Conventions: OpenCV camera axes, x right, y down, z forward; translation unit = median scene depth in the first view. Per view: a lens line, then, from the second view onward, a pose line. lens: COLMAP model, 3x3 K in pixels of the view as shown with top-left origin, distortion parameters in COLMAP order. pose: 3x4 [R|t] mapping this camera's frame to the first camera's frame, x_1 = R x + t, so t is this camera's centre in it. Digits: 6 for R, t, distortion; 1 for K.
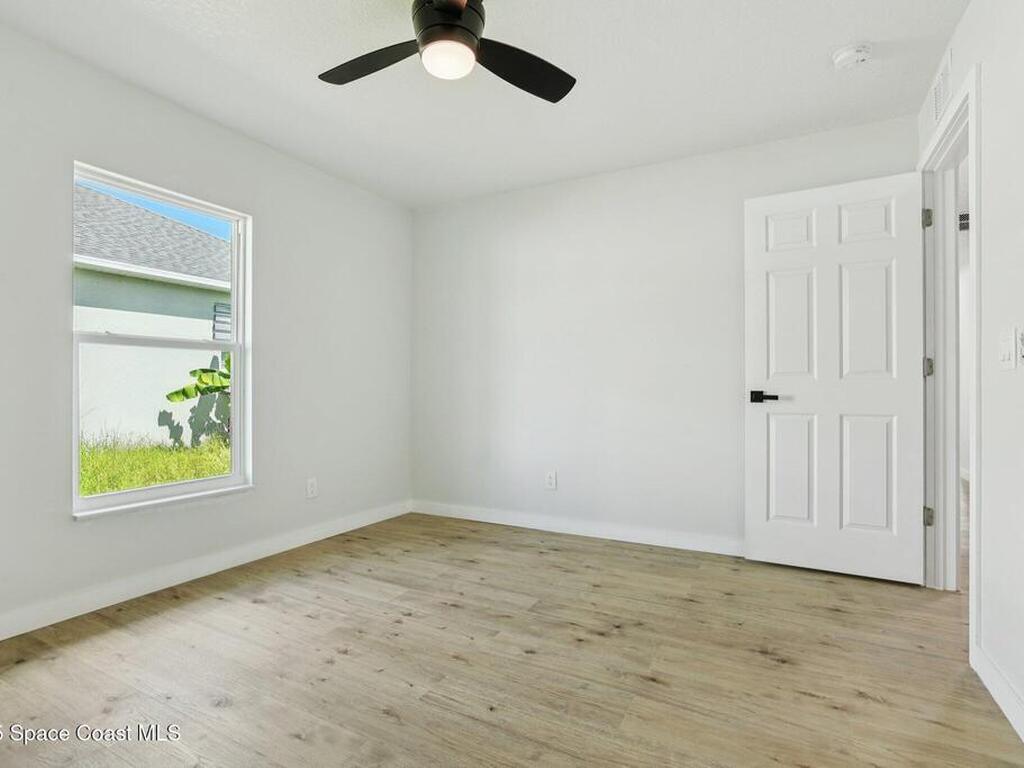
lens RADIAL K [[530.2, 0, 510.1], [0, 530.2, 367.3], [0, 0, 1]] dist [-0.027824, 0.010580]
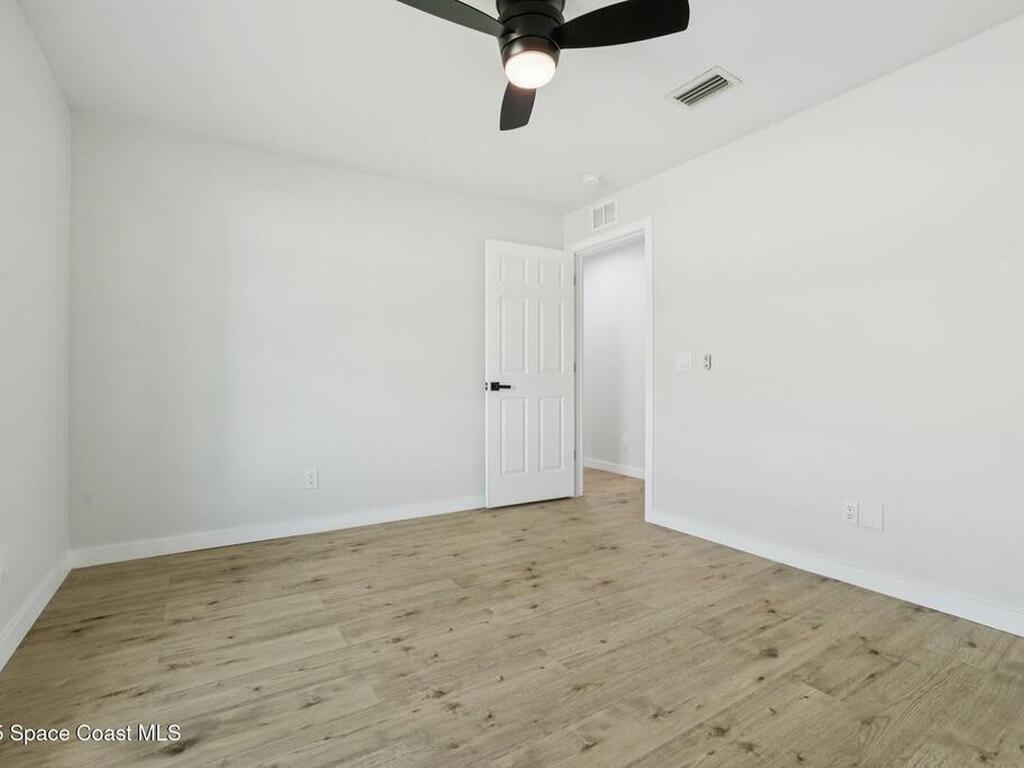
lens RADIAL K [[498.8, 0, 490.0], [0, 498.8, 359.3], [0, 0, 1]] dist [-0.030765, 0.007345]
pose [[0.504300, 0.036154, 0.862771, -0.681305], [-0.033488, 0.999190, -0.022296, 0.015628], [-0.862879, -0.017648, 0.505103, 0.378367]]
